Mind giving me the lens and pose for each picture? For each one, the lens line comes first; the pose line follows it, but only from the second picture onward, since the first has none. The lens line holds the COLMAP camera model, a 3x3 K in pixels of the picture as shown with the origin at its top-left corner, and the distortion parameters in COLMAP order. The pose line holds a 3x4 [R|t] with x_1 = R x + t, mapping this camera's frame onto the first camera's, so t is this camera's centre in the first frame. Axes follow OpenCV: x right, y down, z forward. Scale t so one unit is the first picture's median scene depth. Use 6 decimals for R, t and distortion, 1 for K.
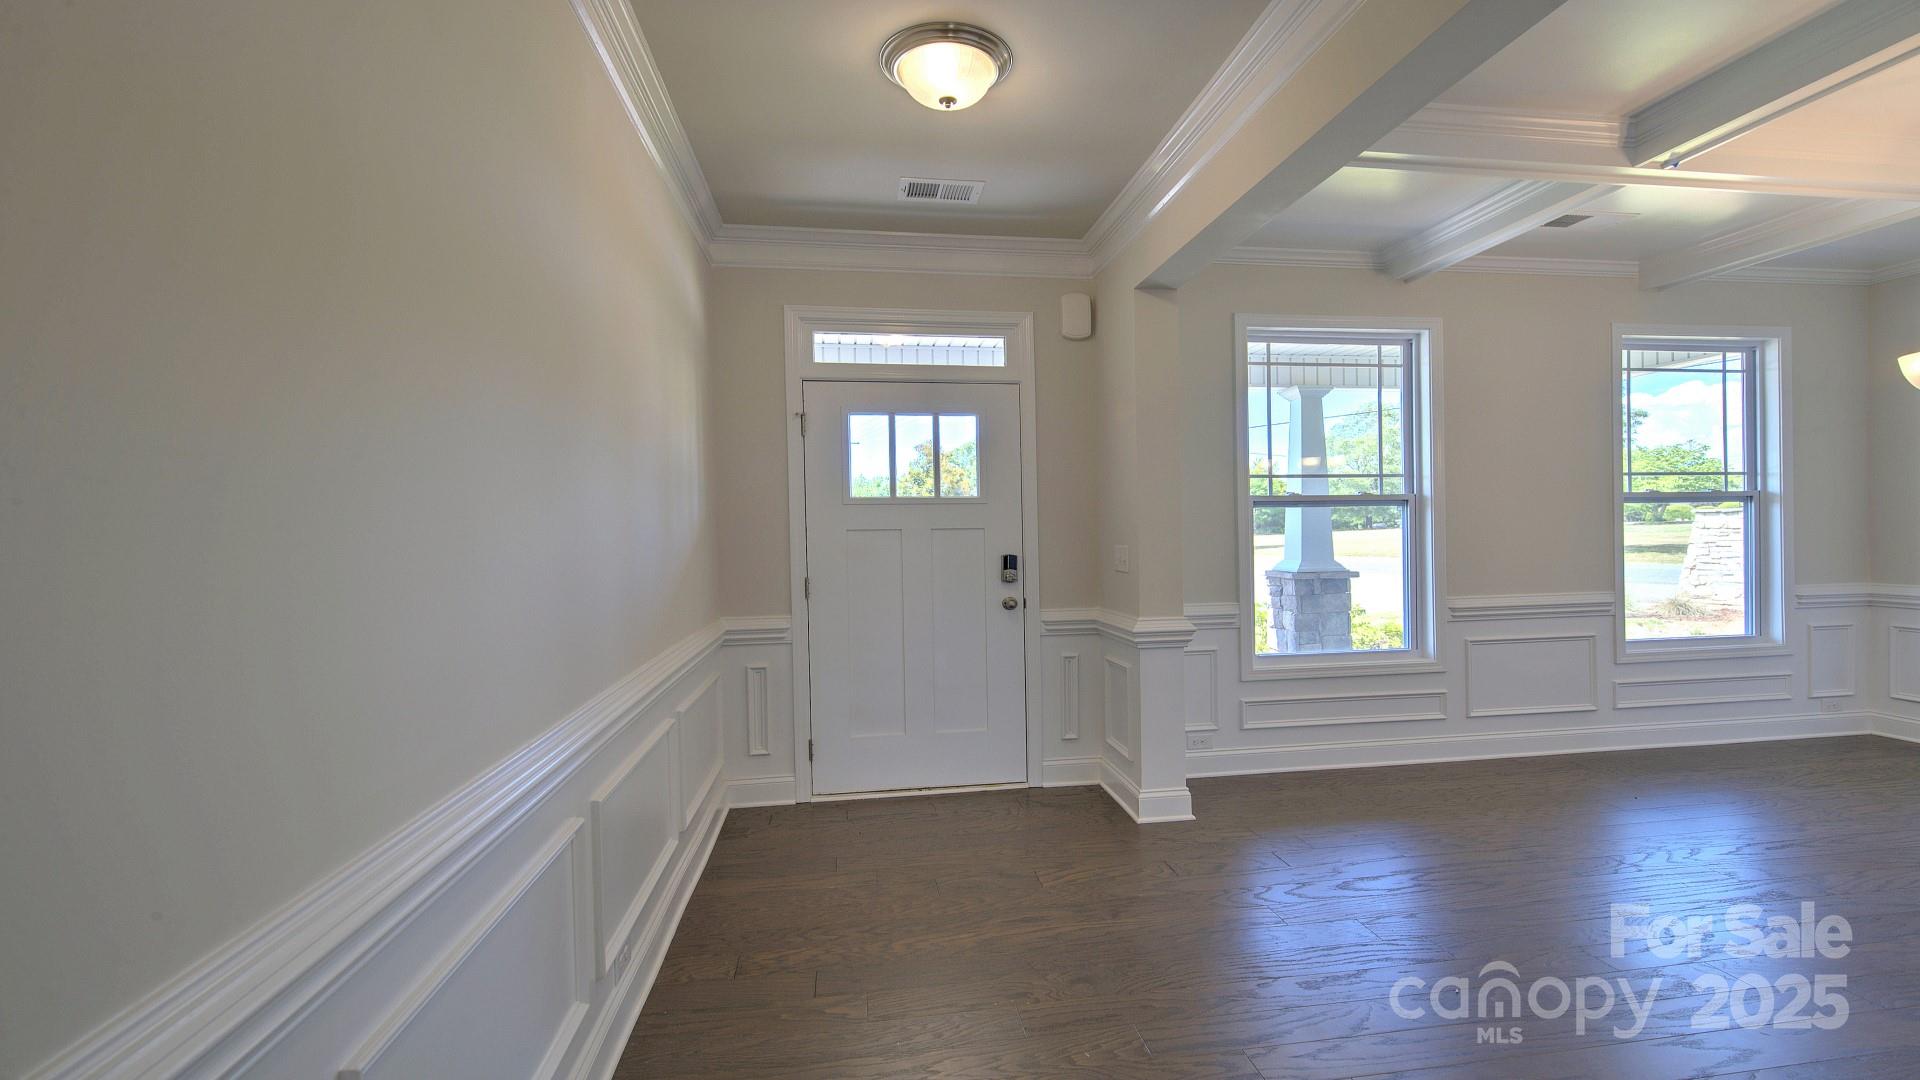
lens RADIAL K [[836.7, 0, 960.0], [0, 836.7, 540.0], [0, 0, 1]] dist [-0.001958, -0.000307]
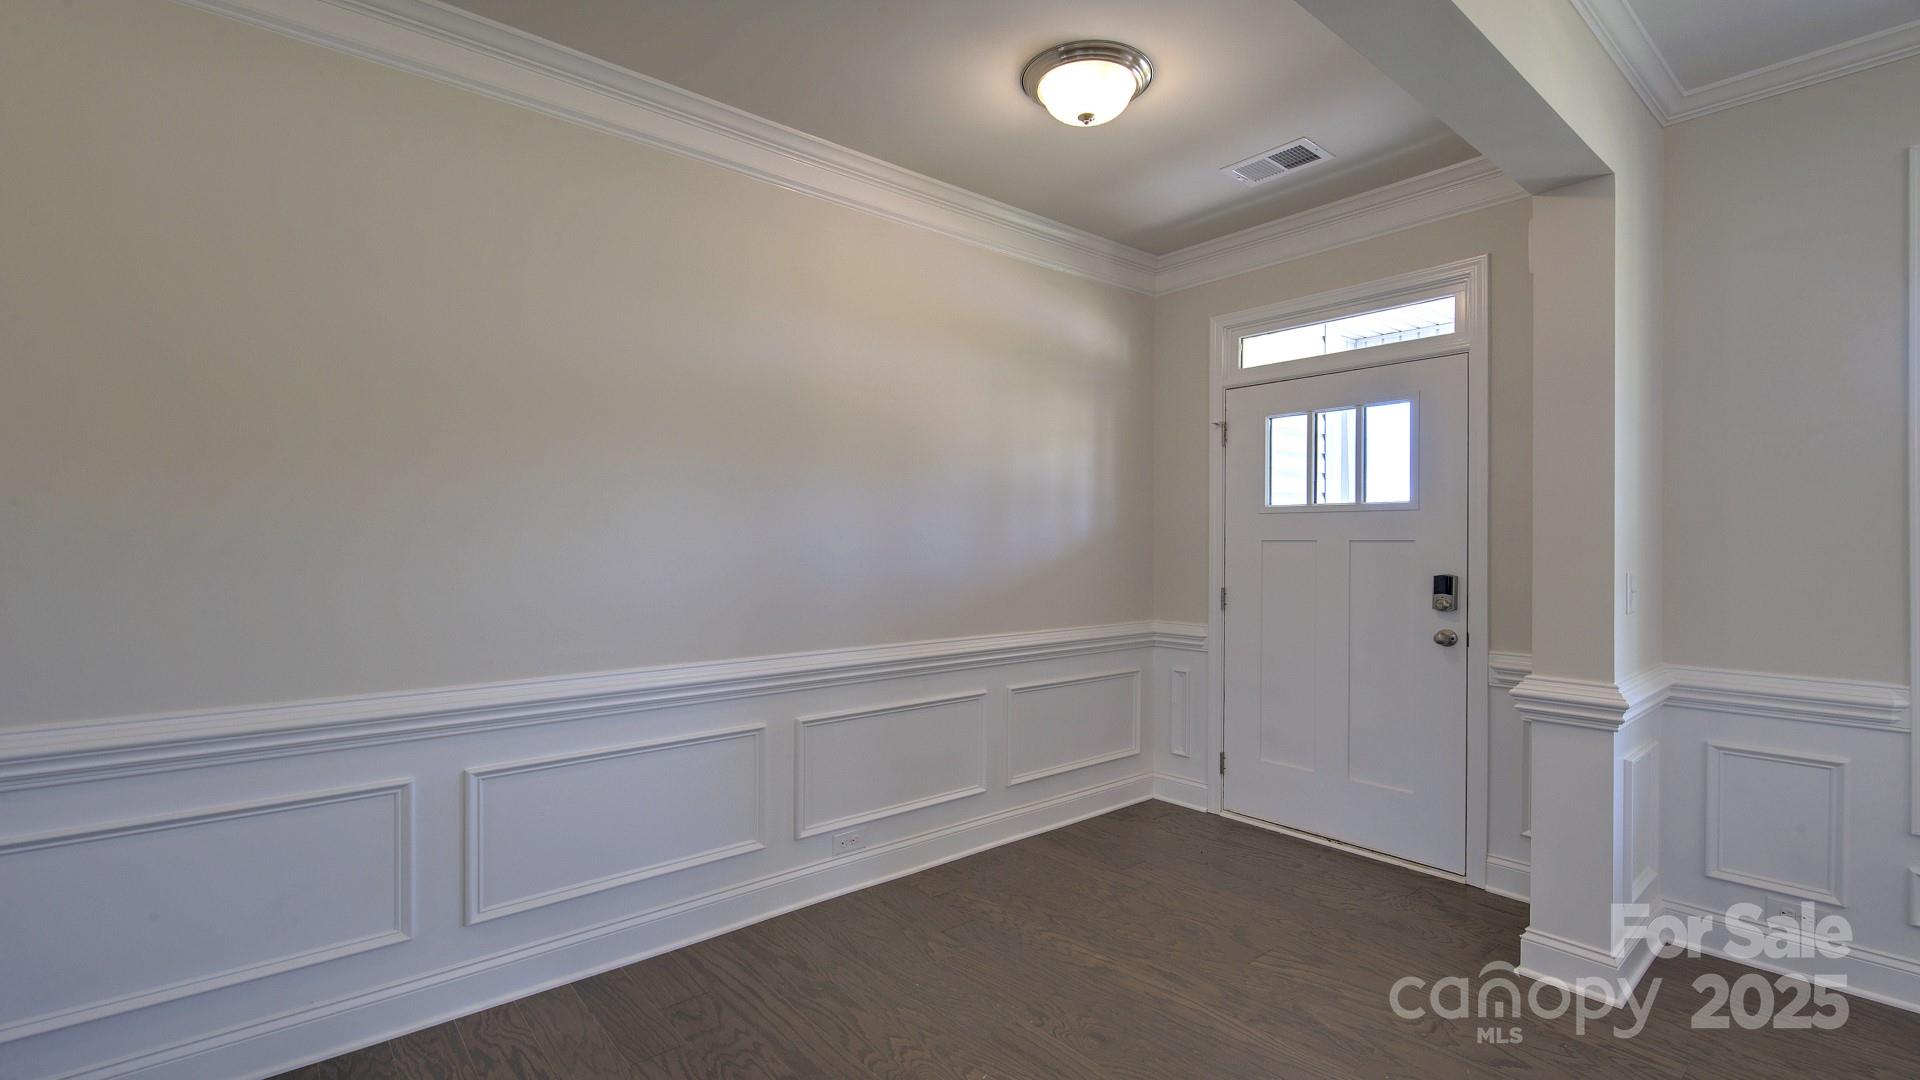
lens RADIAL K [[807.2, 0, 960.0], [0, 807.2, 540.0], [0, 0, 1]] dist [0.000161, -0.000079]
pose [[0.545202, 0.013078, -0.838203, 0.444511], [-0.019677, 0.999802, 0.002801, -0.008487], [0.838074, 0.014966, 0.545352, 0.215905]]
